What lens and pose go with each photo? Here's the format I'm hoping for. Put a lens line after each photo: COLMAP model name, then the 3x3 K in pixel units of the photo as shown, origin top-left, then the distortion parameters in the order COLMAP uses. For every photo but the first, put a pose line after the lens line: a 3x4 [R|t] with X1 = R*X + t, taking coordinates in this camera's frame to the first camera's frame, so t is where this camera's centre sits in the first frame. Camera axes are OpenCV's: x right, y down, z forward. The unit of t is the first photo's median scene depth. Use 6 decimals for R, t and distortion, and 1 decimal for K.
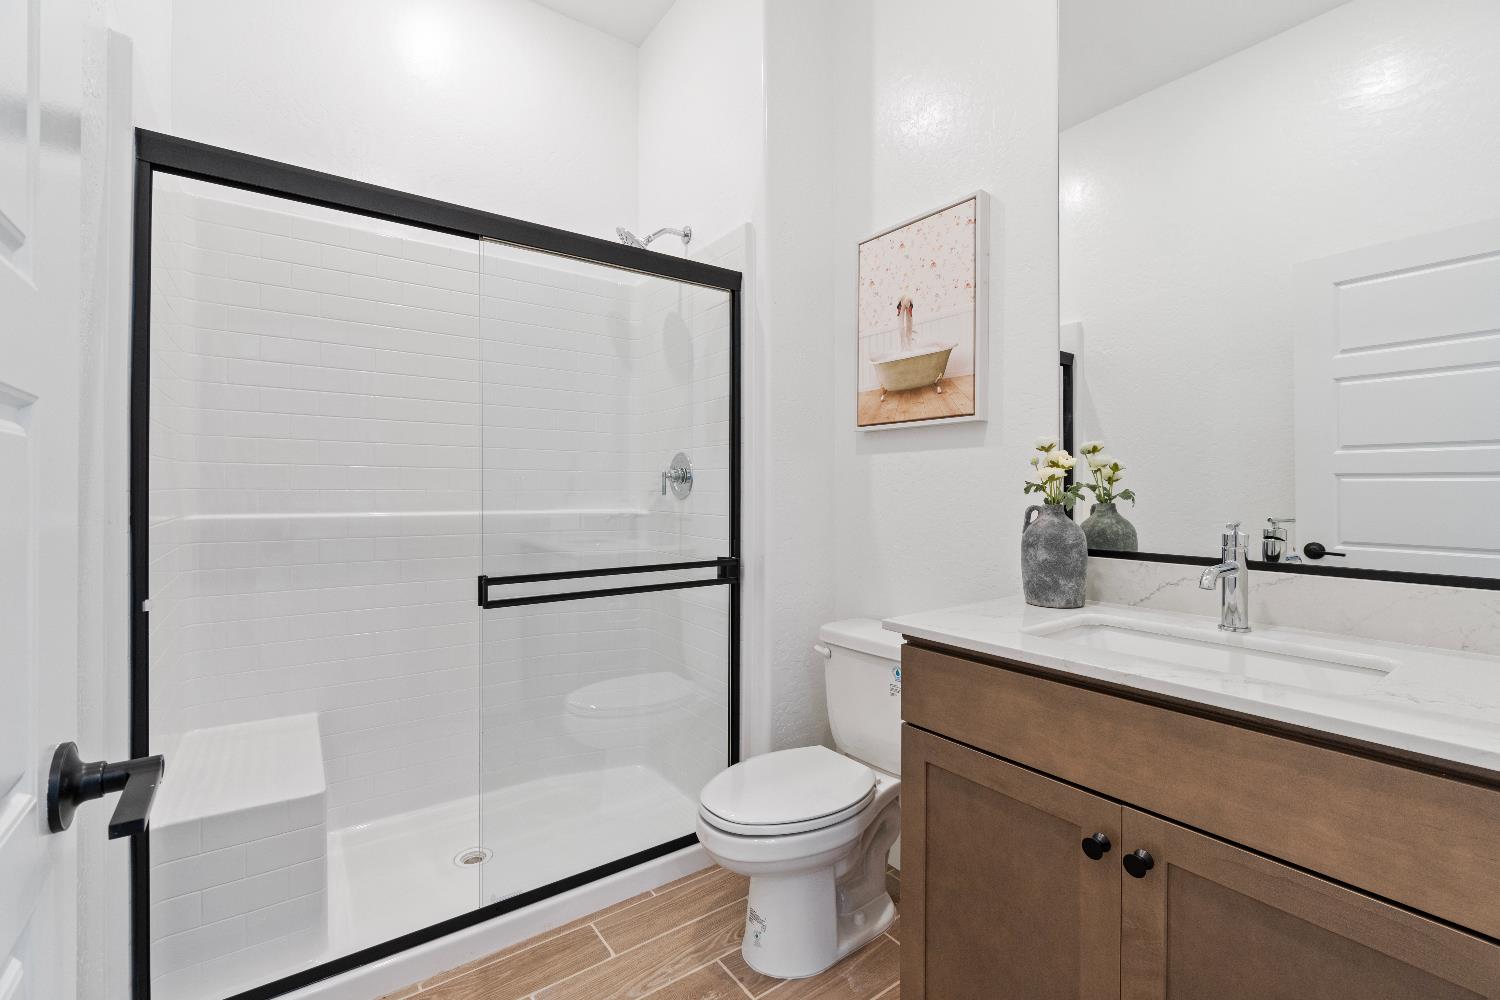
lens RADIAL K [[744.2, 0, 755.7], [0, 744.2, 493.0], [0, 0, 1]] dist [-0.001561, -0.000307]
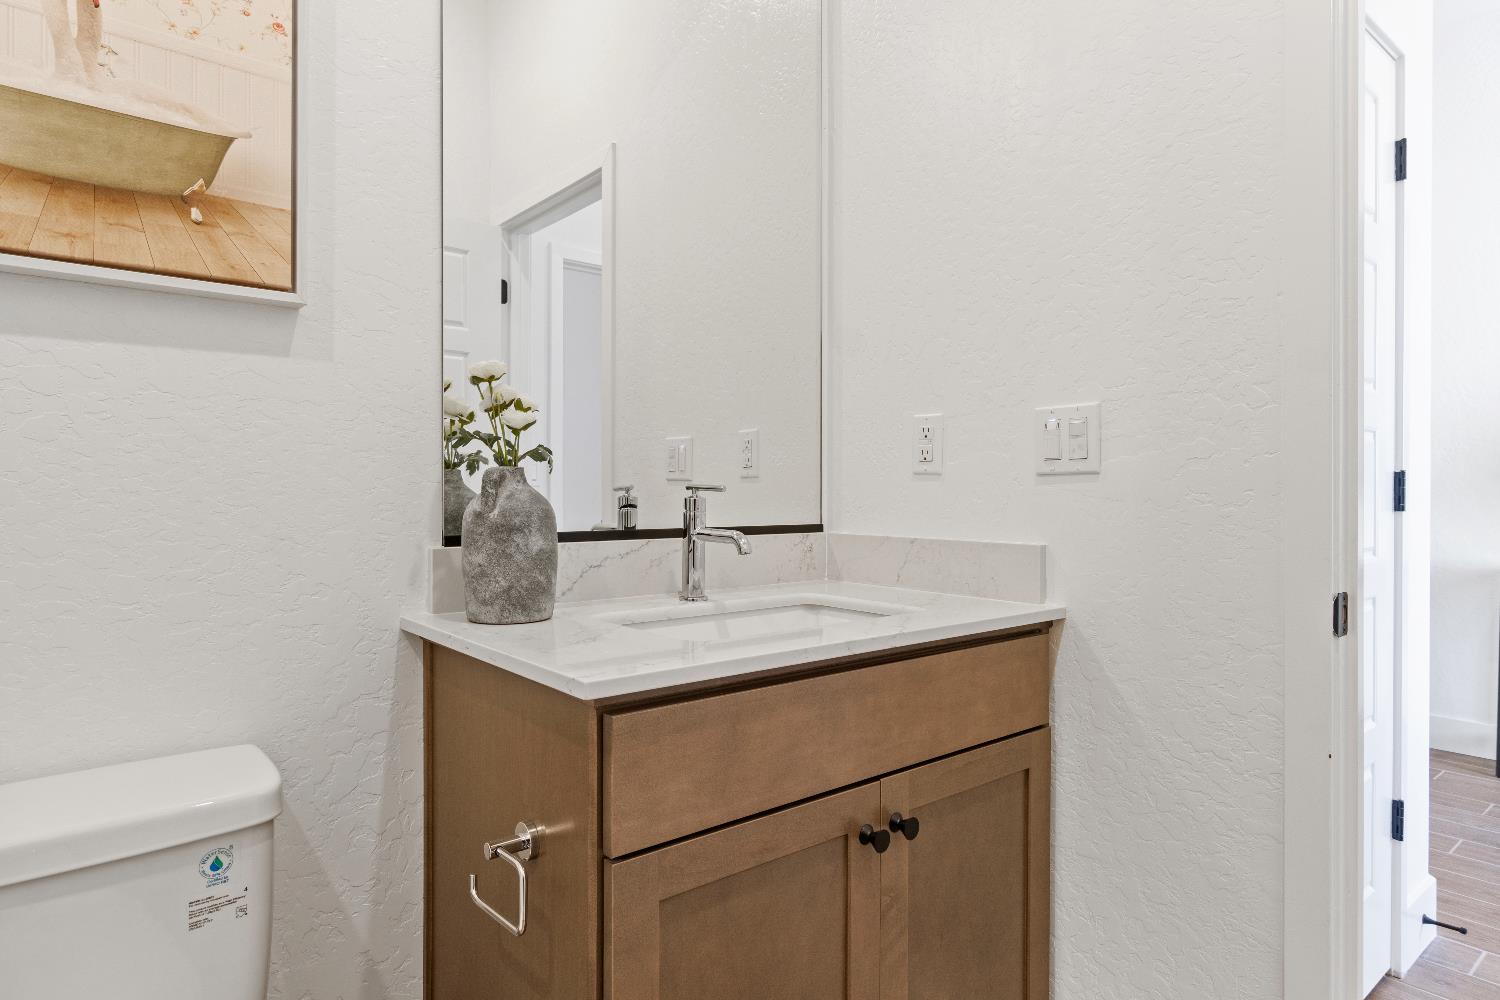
lens RADIAL K [[929.1, 0, 755.8], [0, 929.1, 486.7], [0, 0, 1]] dist [-0.002351, -0.000395]
pose [[-0.151213, 0.003237, 0.988496, -0.441005], [0.006552, 0.999976, -0.002272, 0.036501], [-0.988480, 0.006133, -0.151230, 0.915780]]
